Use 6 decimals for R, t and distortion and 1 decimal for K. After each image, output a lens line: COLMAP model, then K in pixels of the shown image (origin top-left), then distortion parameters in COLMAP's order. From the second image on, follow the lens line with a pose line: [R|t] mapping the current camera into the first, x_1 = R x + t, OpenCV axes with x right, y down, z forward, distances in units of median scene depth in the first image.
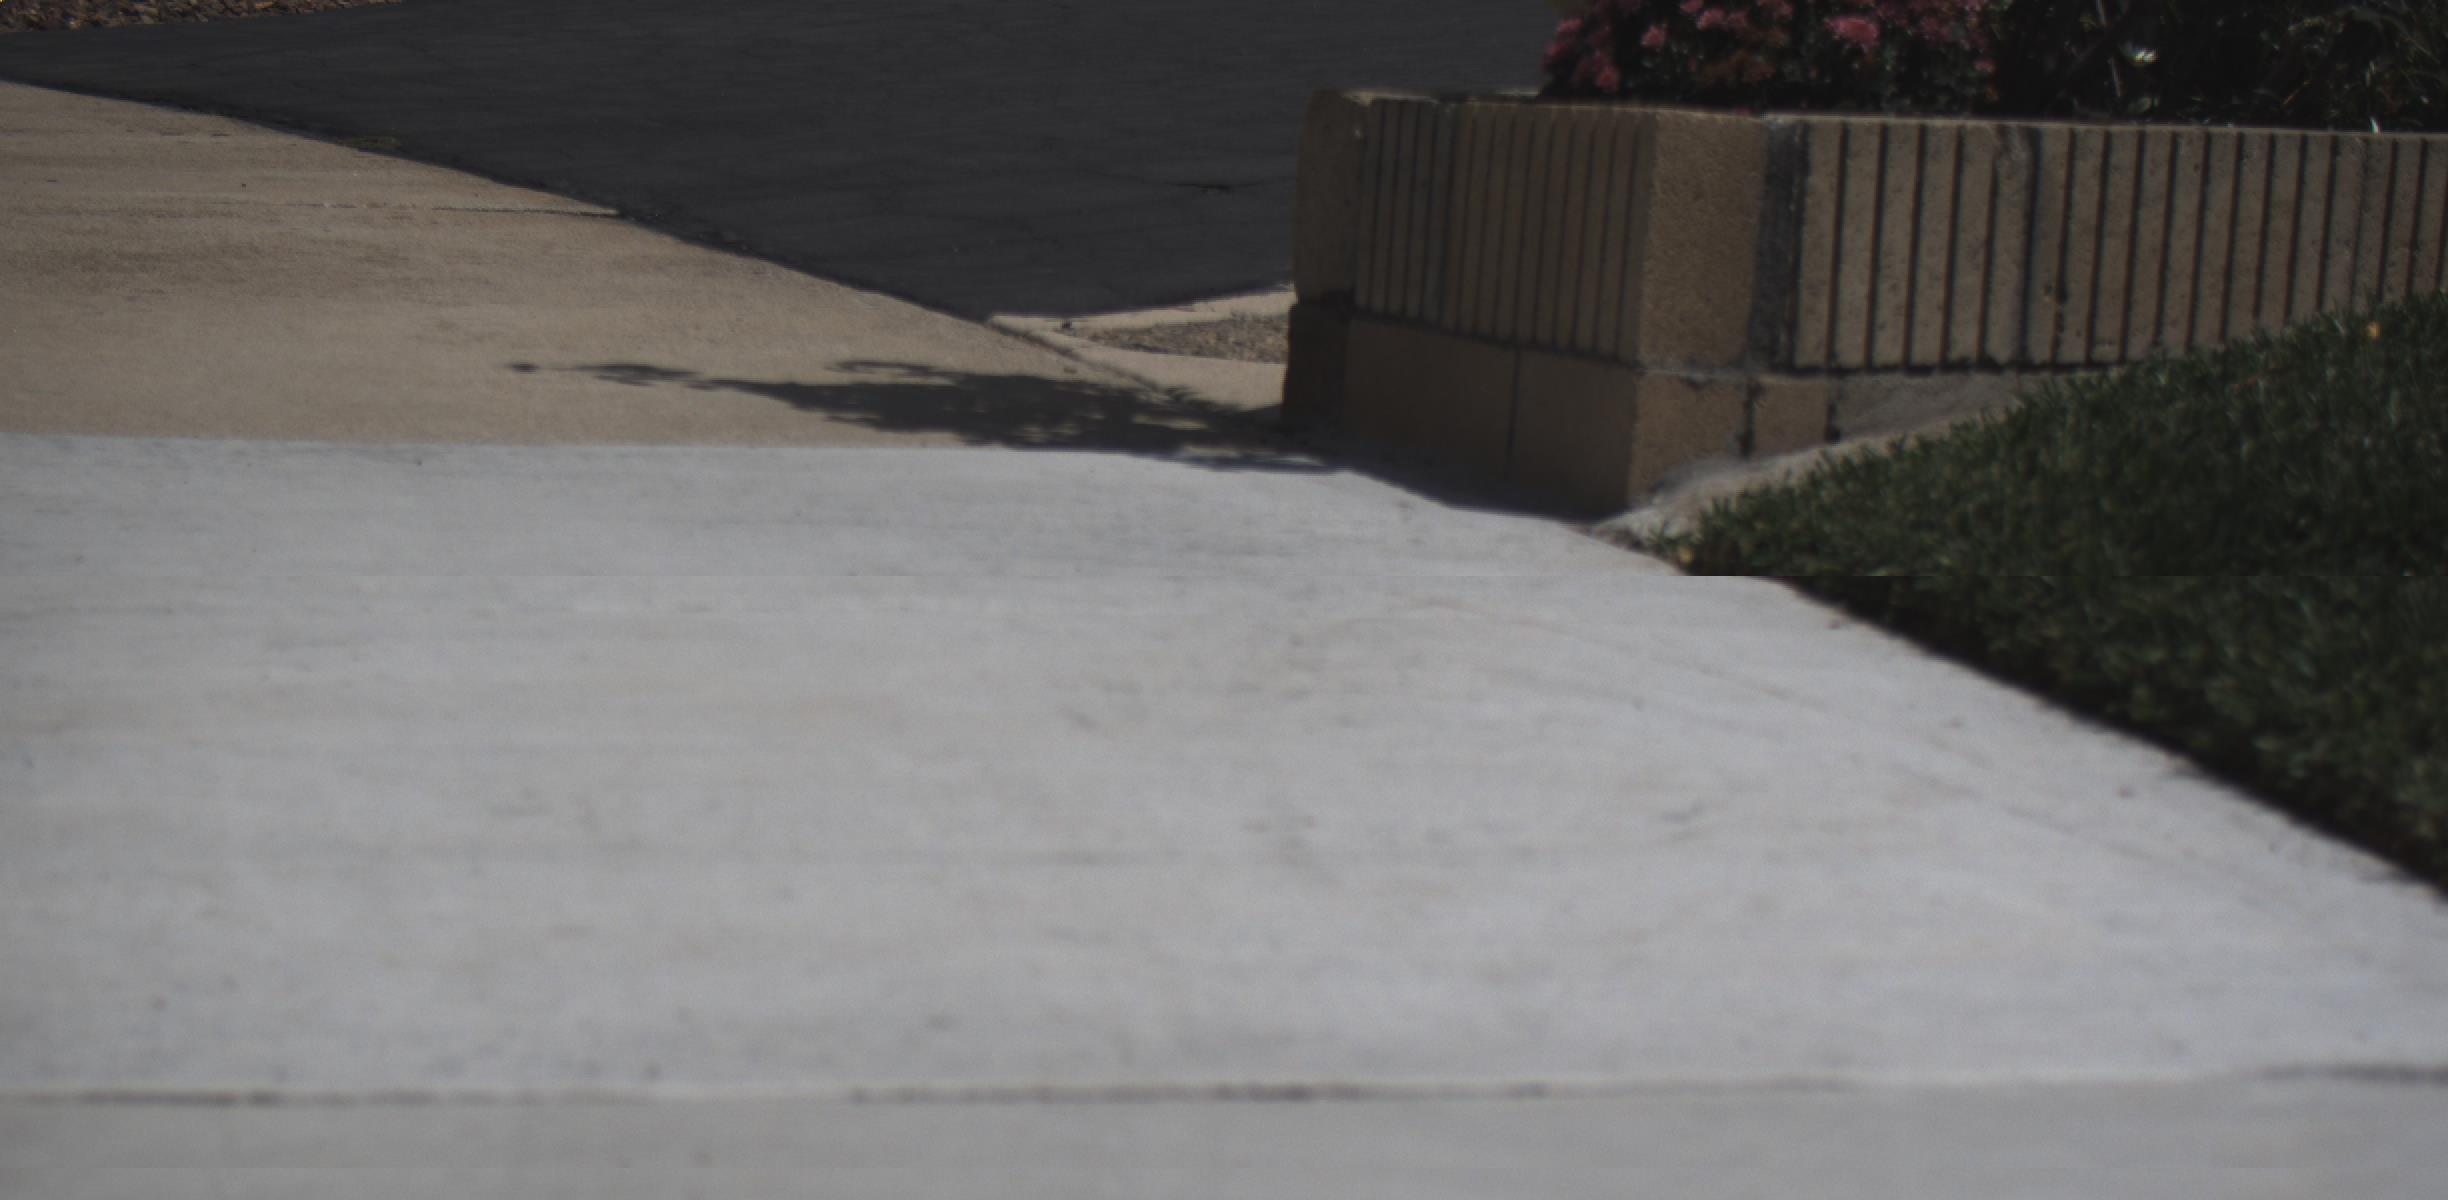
lens RADIAL K [[4522.1, 0, 1273.0], [0, 4522.1, 1046.5], [0, 0, 1]] dist [-0.185295, 0.921686]
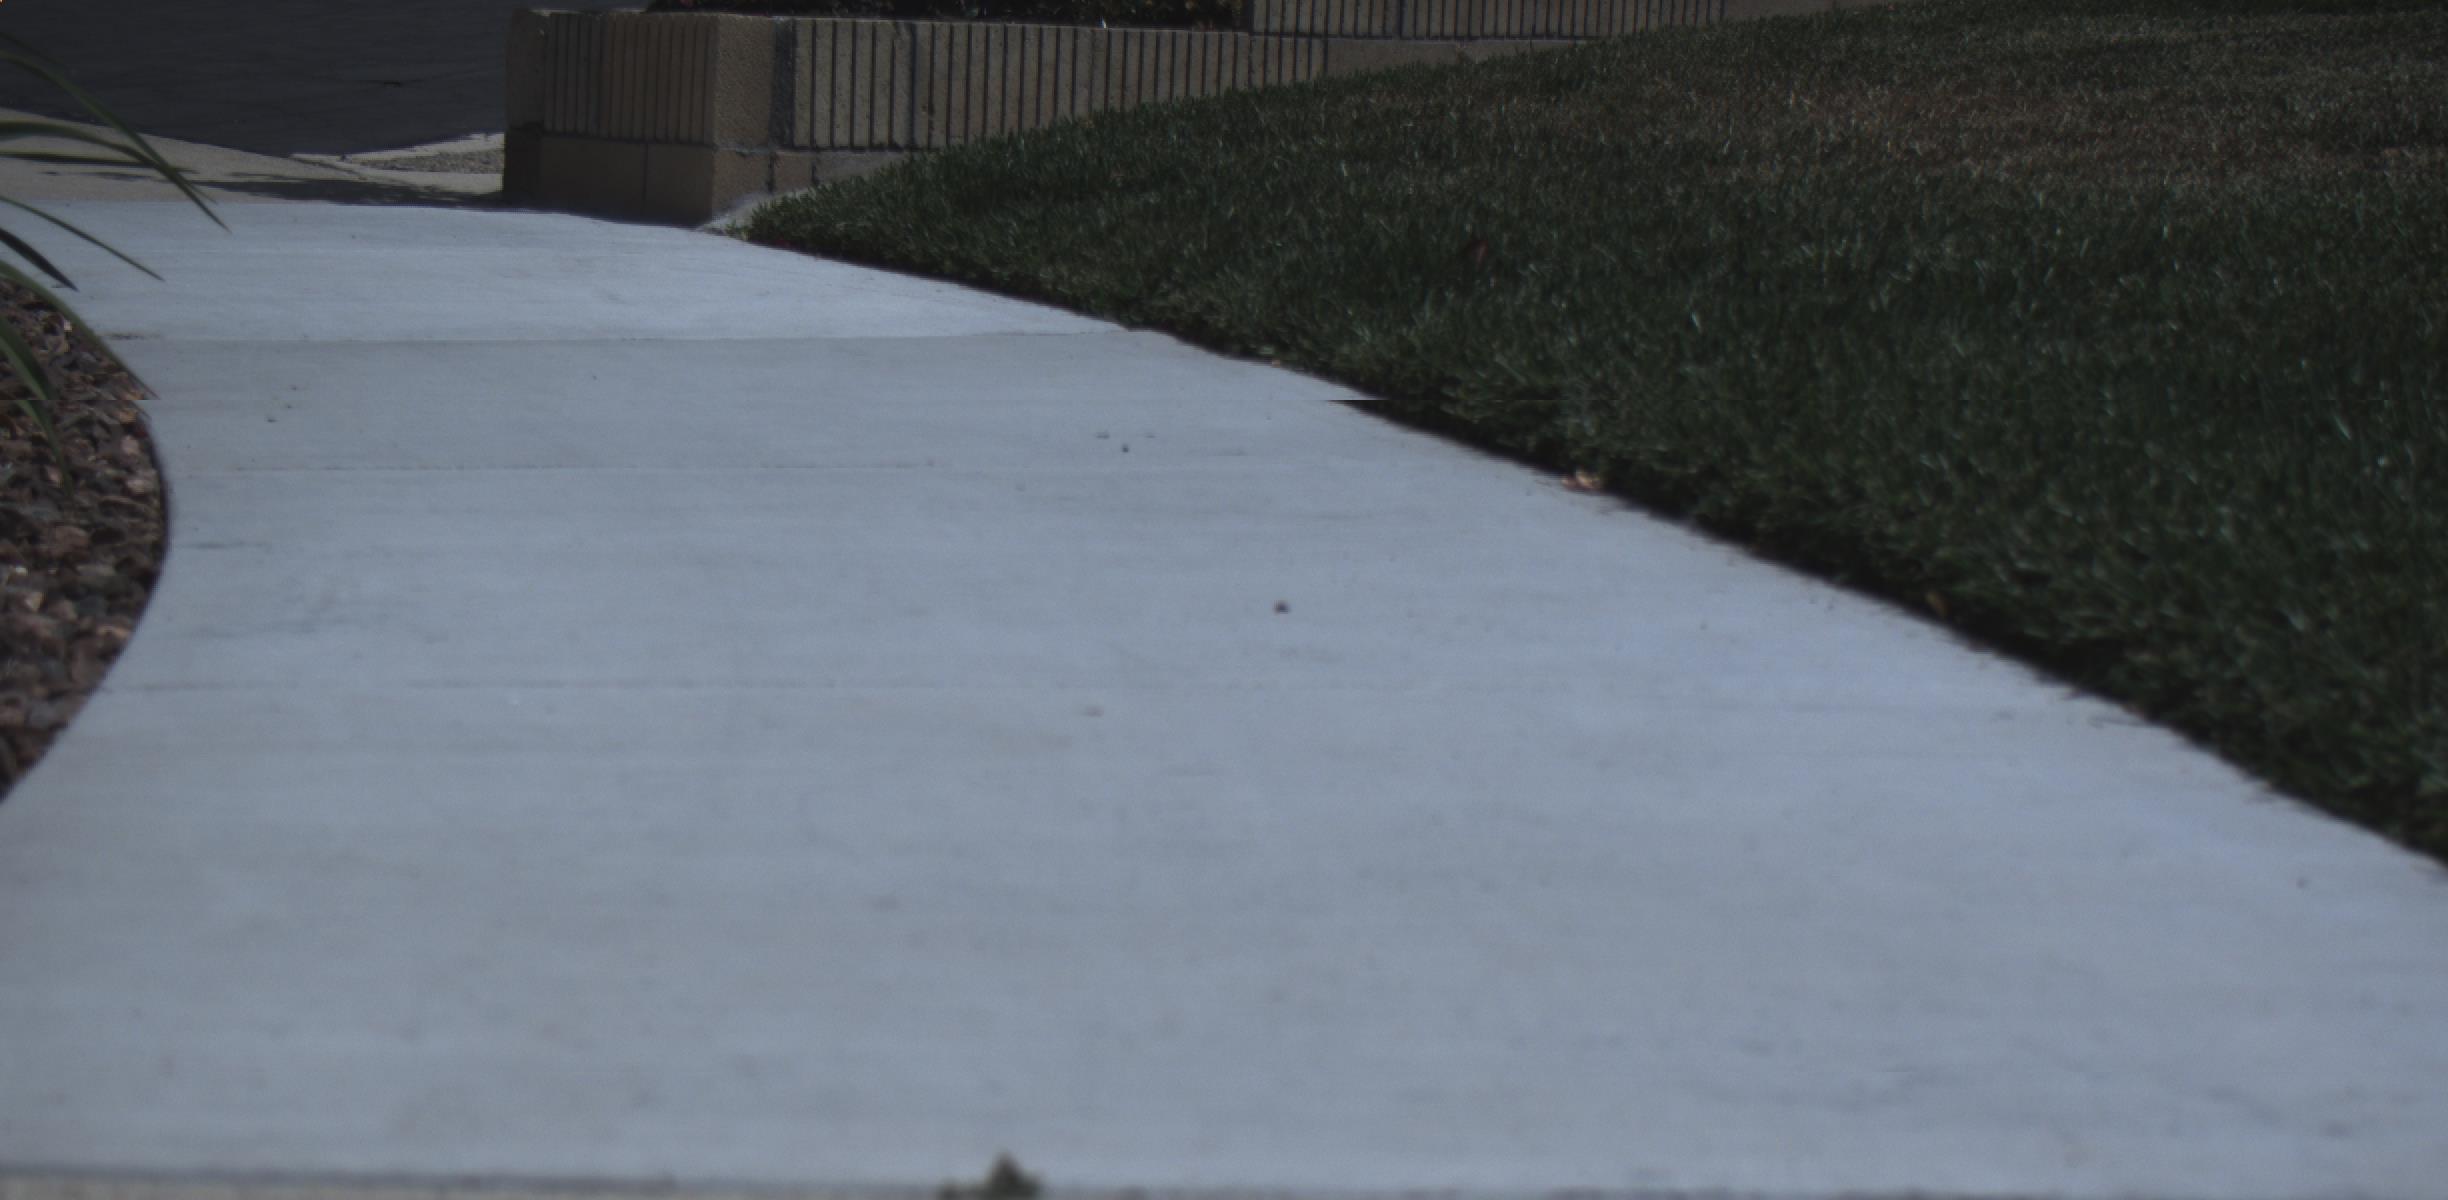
lens RADIAL K [[4522.1, 0, 1273.0], [0, 4522.1, 1046.5], [0, 0, 1]] dist [-0.185295, 0.921686]
pose [[0.974012, -0.052868, 0.220239, -0.126626], [0.050744, 0.998595, 0.015294, 0.212263], [-0.220738, -0.003721, 0.975326, -0.913988]]
